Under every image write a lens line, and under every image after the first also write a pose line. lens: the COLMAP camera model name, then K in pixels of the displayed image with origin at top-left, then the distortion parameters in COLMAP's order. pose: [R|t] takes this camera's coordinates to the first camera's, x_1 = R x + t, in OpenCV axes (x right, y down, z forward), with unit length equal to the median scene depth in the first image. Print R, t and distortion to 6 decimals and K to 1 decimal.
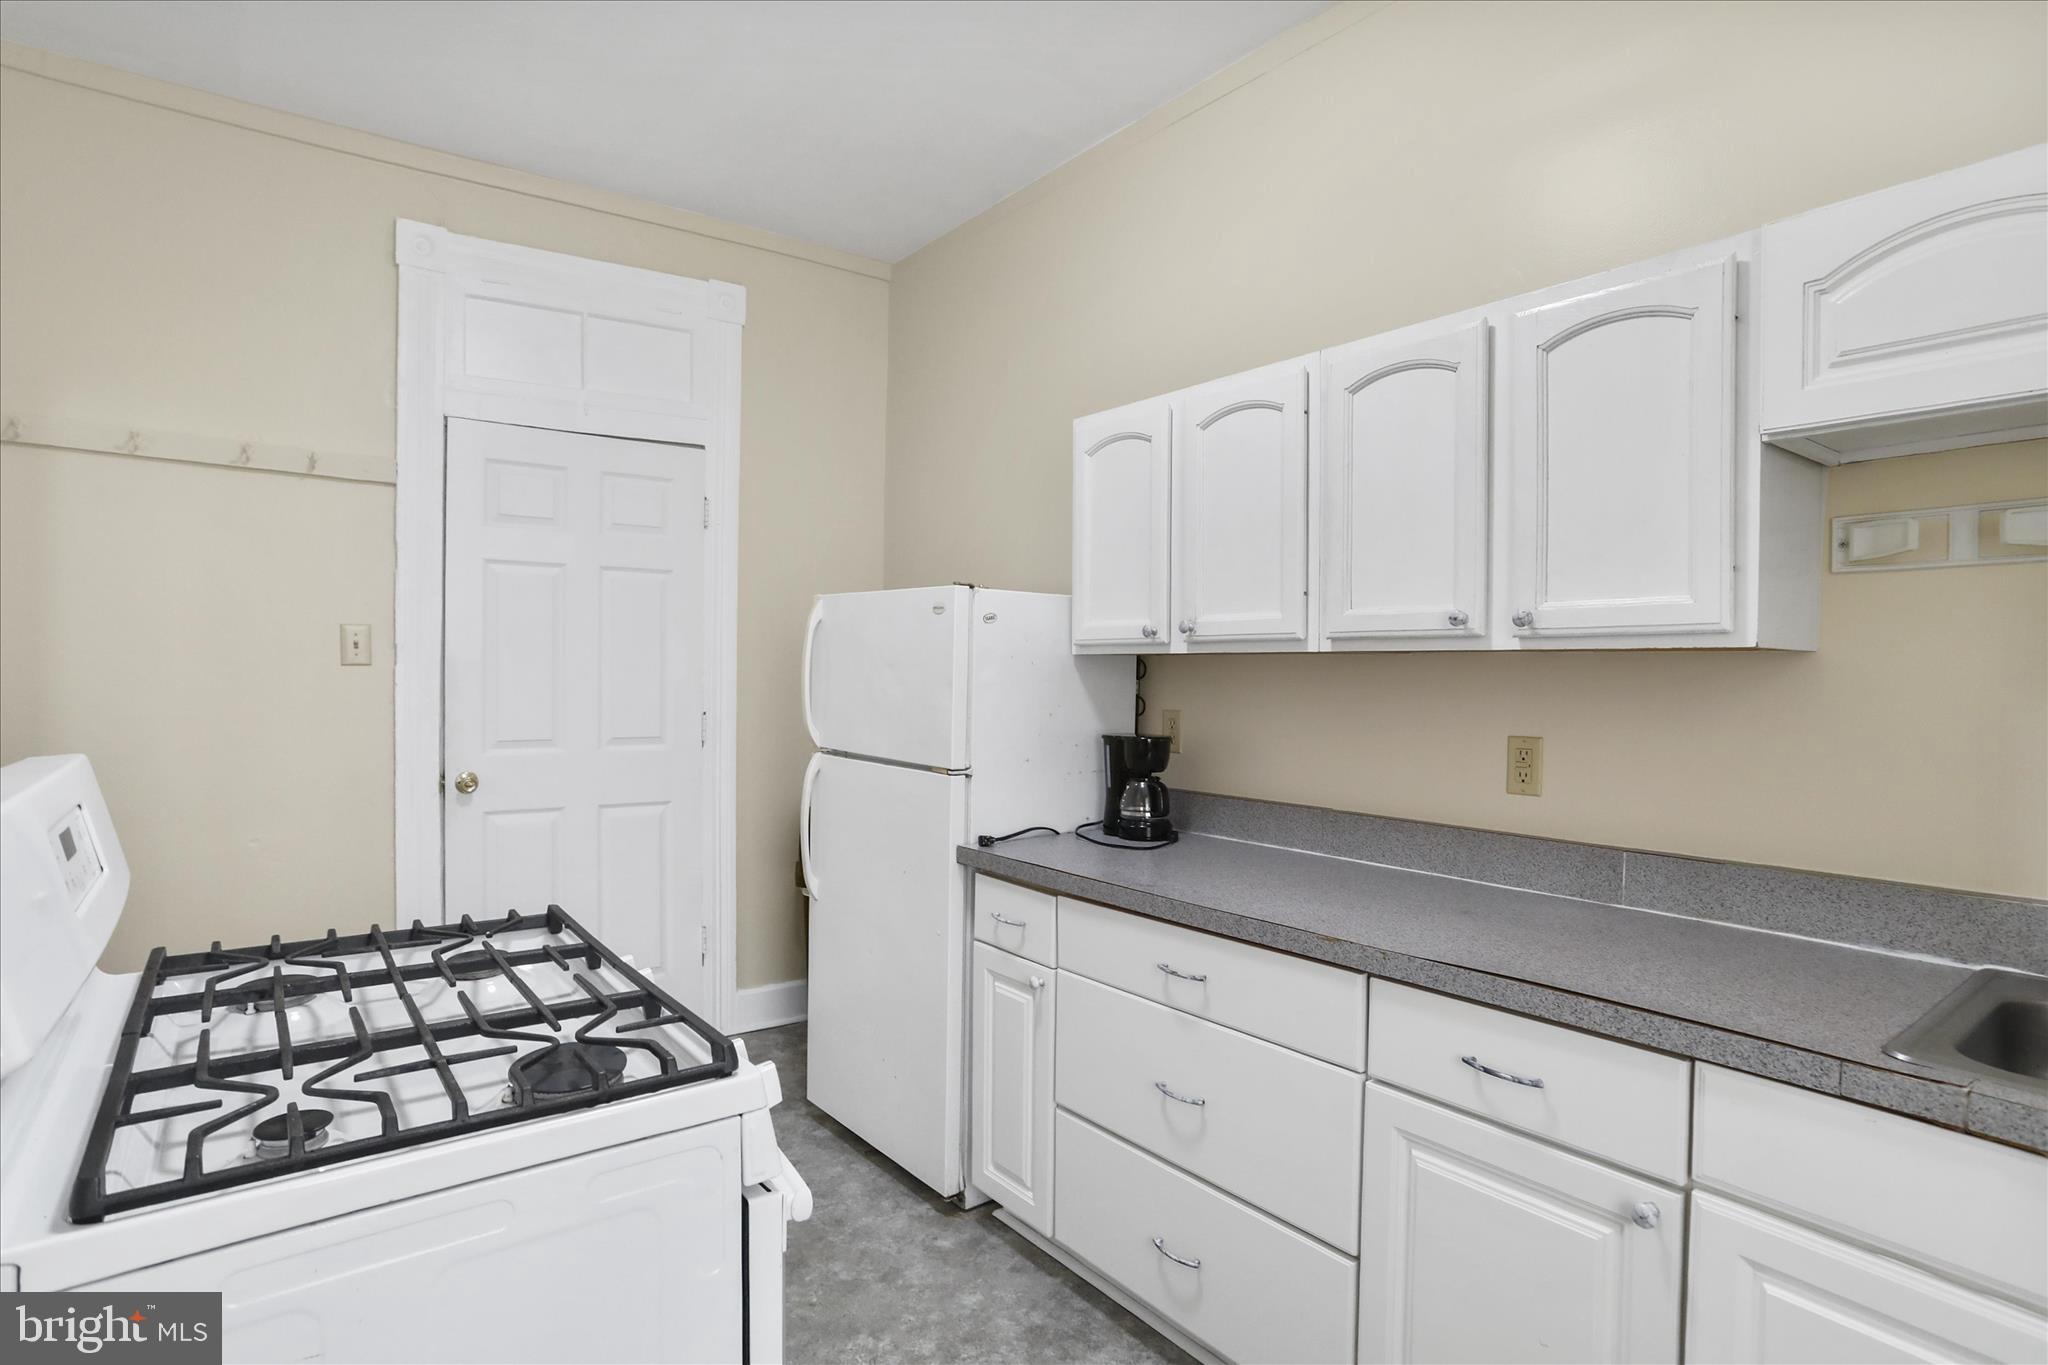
lens RADIAL K [[1025.5, 0, 1025.9], [0, 1025.5, 692.4], [0, 0, 1]] dist [-0.043198, 0.000117]
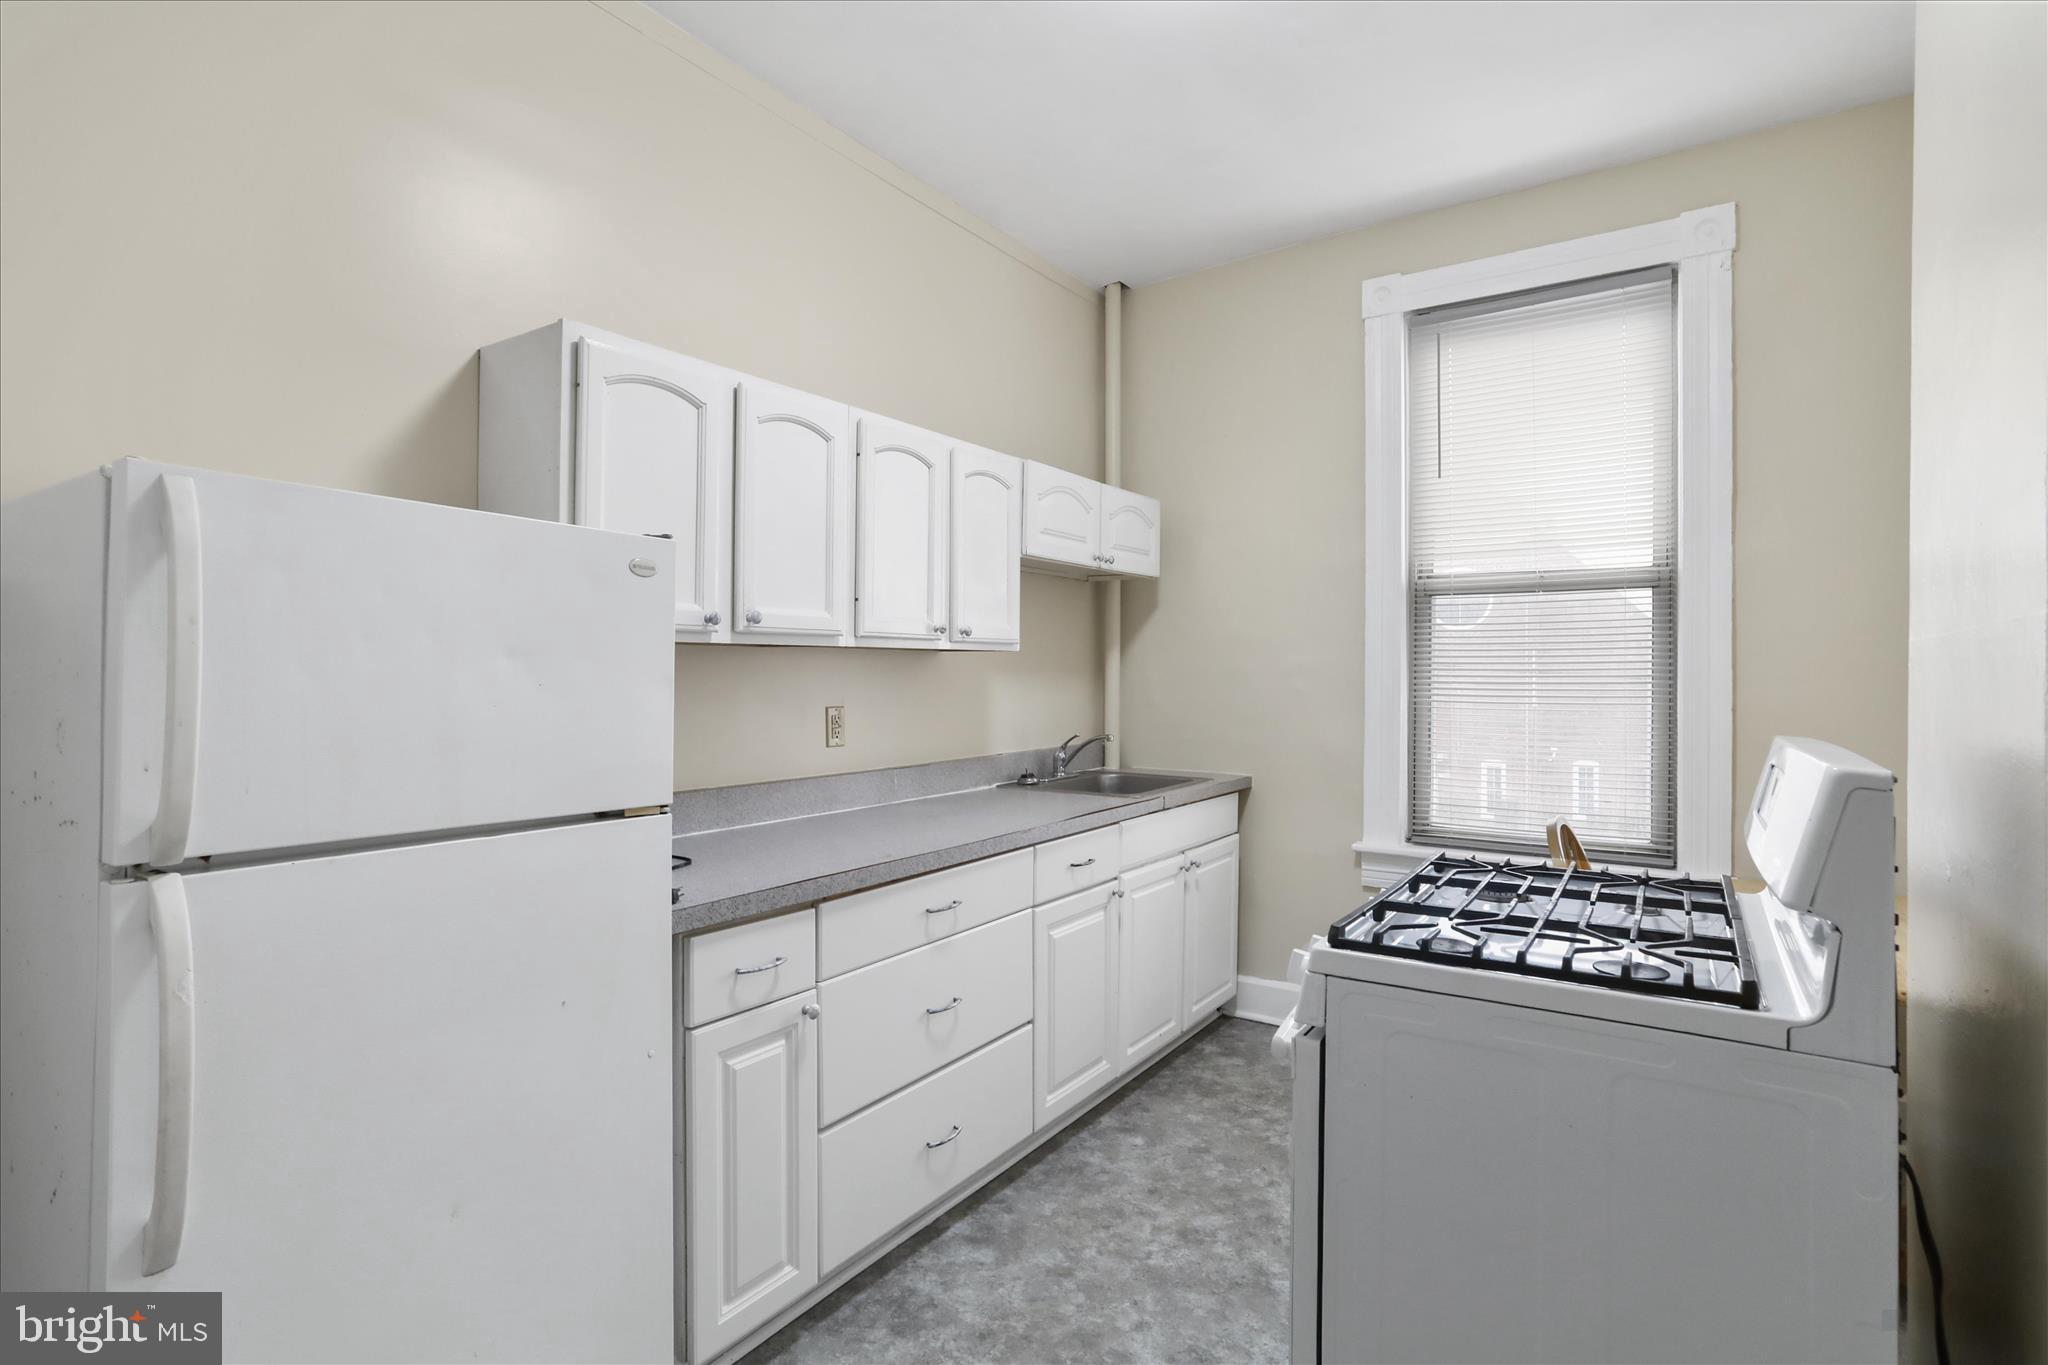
lens RADIAL K [[998.1, 0, 1022.6], [0, 998.1, 675.4], [0, 0, 1]] dist [-0.037977, 0.000855]
pose [[-0.317608, -0.013332, 0.948128, -0.908051], [0.009934, 0.999799, 0.017387, -0.022719], [-0.948170, 0.014941, -0.317412, 1.151548]]
